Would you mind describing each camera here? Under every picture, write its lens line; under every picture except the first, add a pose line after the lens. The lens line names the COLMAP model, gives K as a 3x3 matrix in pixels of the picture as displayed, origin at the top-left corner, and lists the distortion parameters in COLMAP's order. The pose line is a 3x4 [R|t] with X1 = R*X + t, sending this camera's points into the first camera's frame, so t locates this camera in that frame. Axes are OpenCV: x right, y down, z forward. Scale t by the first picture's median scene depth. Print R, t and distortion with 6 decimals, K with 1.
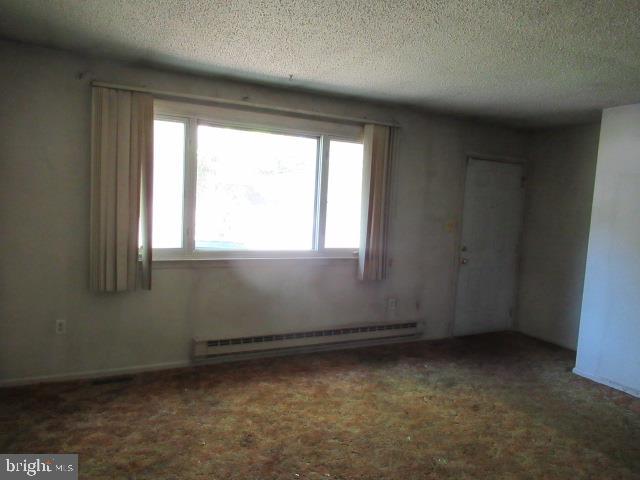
lens RADIAL K [[480.2, 0, 322.0], [0, 480.2, 242.6], [0, 0, 1]] dist [-0.001980, 0.006791]
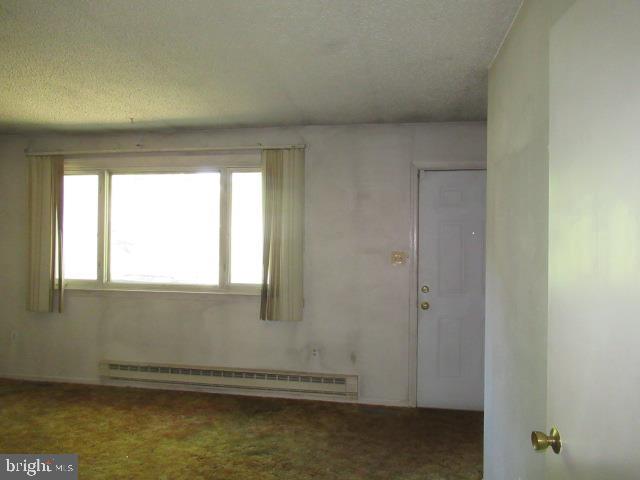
lens RADIAL K [[497.3, 0, 320.4], [0, 497.3, 238.4], [0, 0, 1]] dist [-0.010162, 0.004596]
pose [[0.786811, -0.039060, -0.615956, 0.903662], [-0.019774, 0.995888, -0.088412, 0.007717], [0.616877, 0.081744, 0.782803, 0.389314]]
